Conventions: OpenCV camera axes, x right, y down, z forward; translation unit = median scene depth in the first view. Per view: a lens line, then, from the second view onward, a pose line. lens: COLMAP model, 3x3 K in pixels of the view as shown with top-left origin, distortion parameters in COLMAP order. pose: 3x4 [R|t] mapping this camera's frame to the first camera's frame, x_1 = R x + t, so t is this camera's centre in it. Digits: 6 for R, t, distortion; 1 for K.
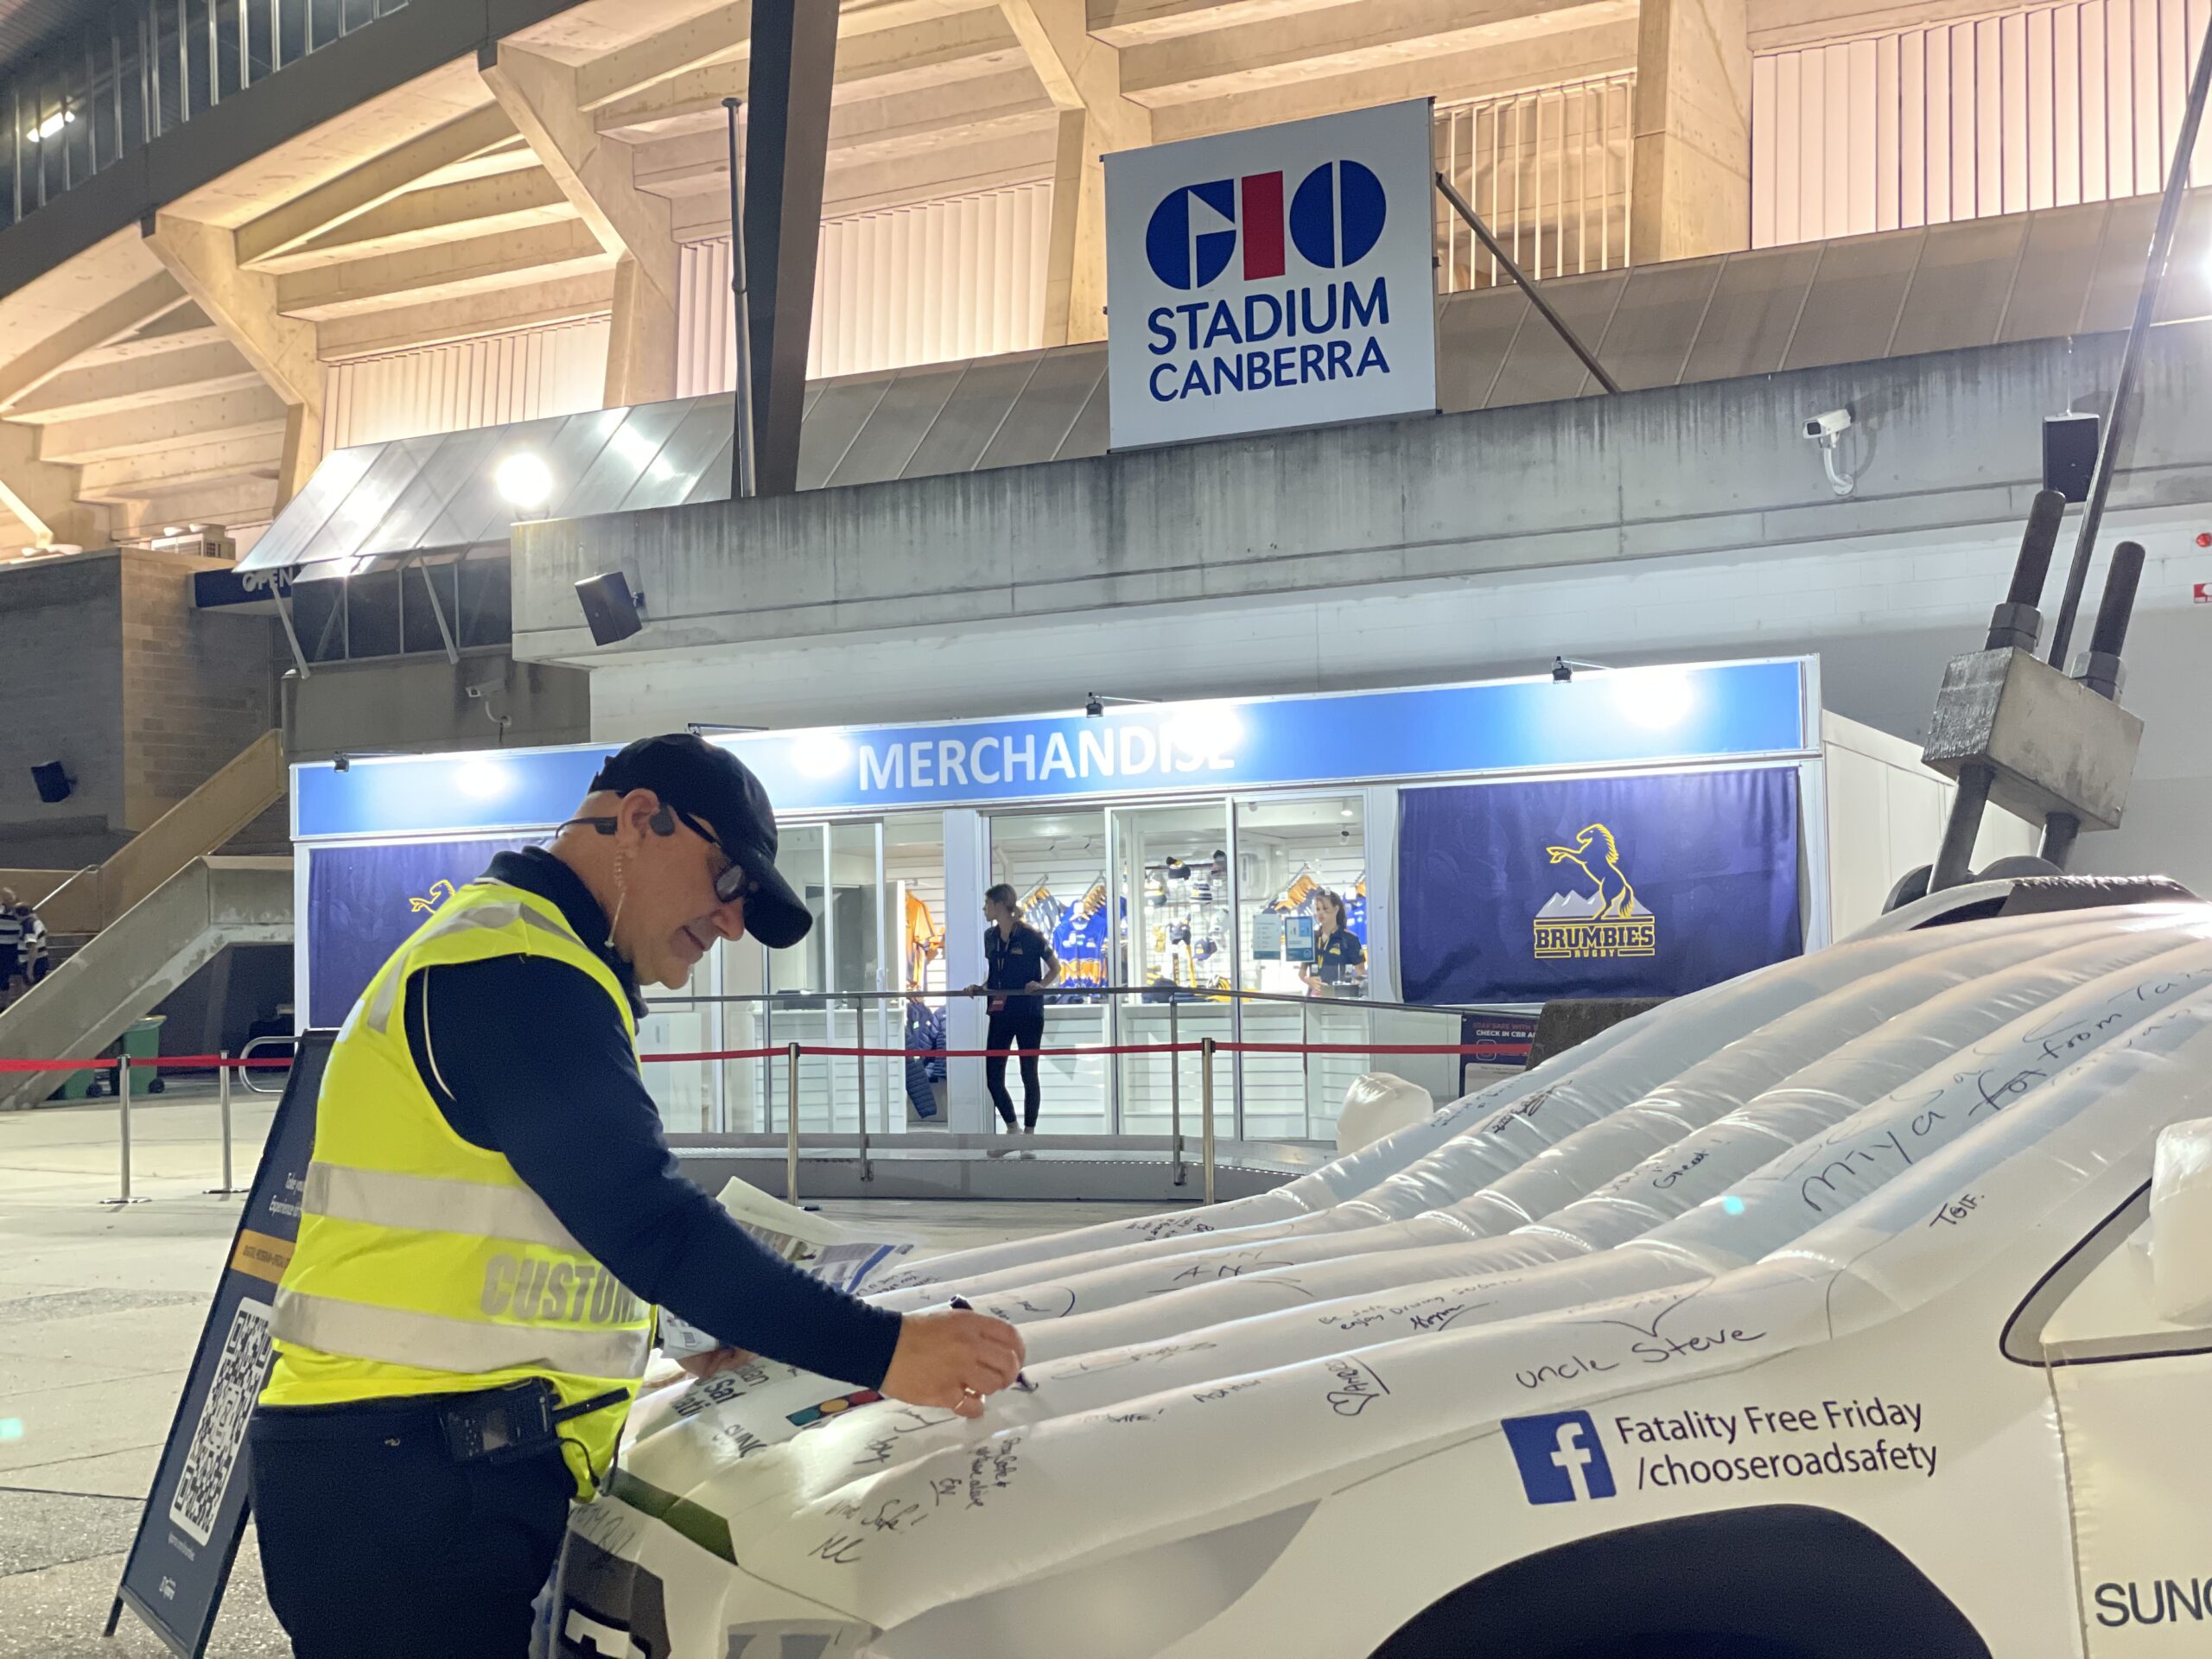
lens RADIAL K [[3336.8, 0, 1106.0], [0, 3336.8, 829.5], [0, 0, 1]] dist [0.134391, -0.163059]
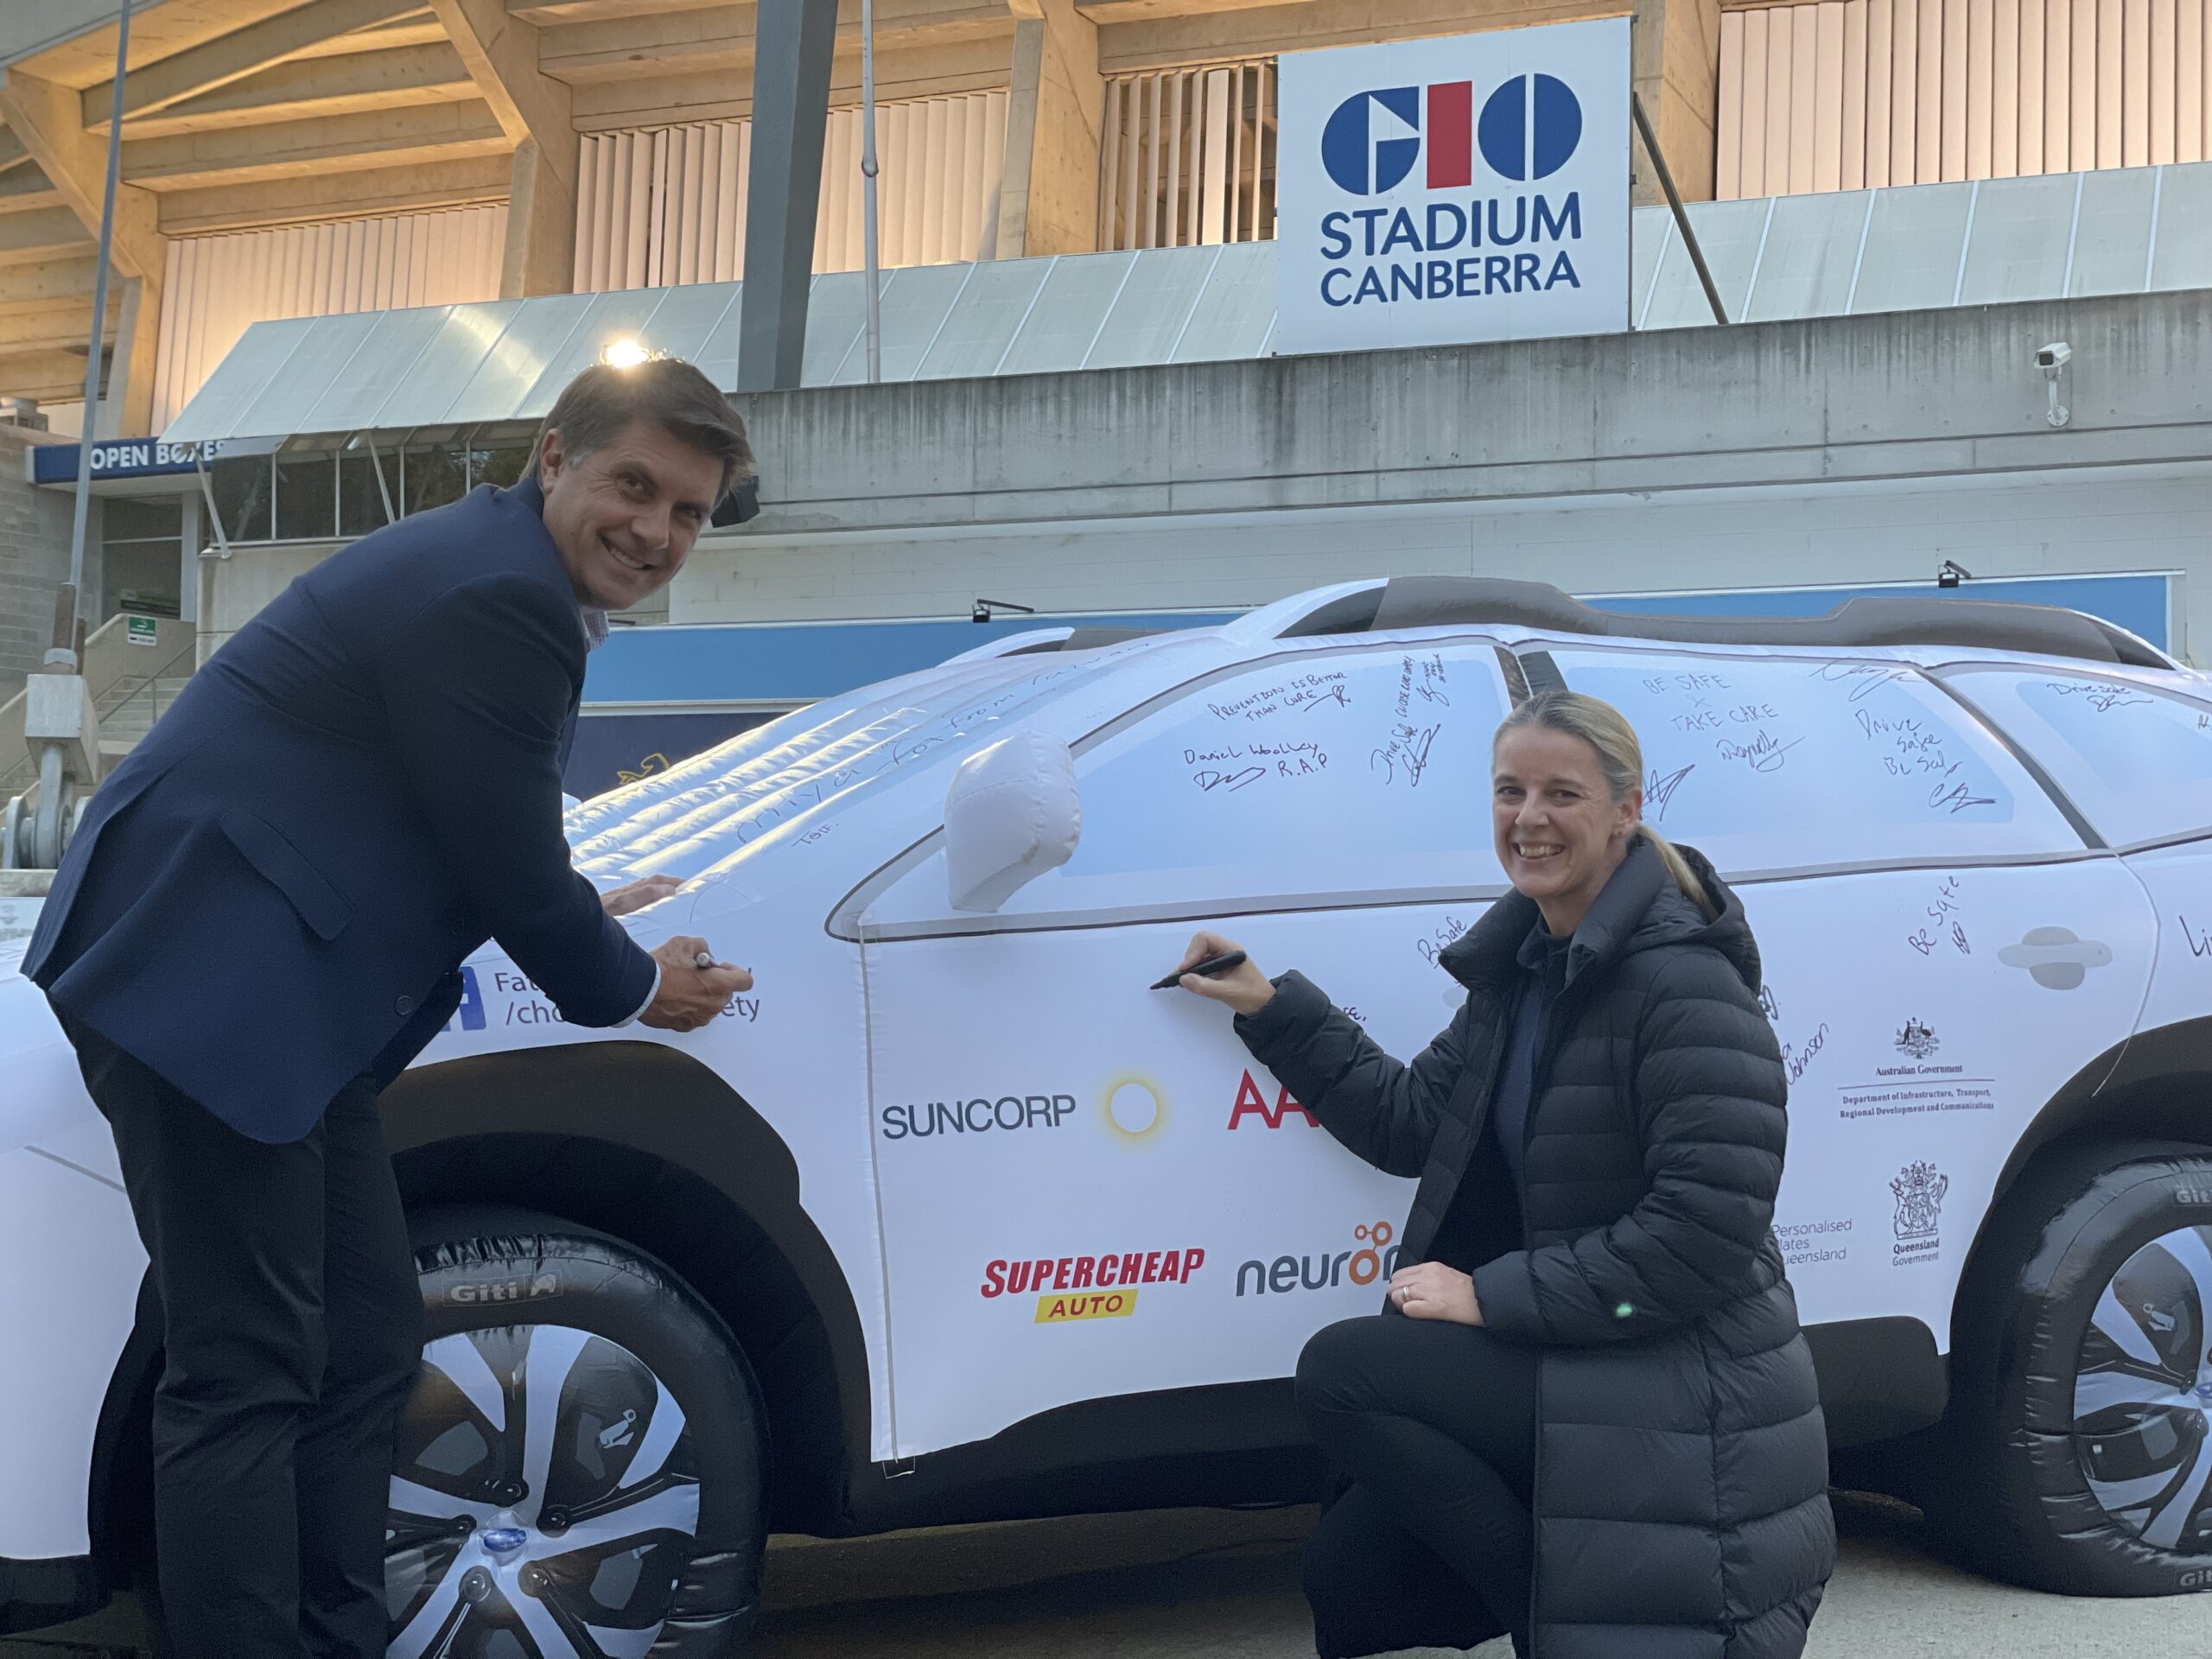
lens RADIAL K [[3336.8, 0, 1106.0], [0, 3336.8, 829.5], [0, 0, 1]] dist [0.134391, -0.163059]
pose [[0.990148, 0.032802, 0.136128, -0.184295], [-0.034811, 0.999317, 0.012403, 0.018958], [-0.135628, -0.017020, 0.990614, 0.012086]]
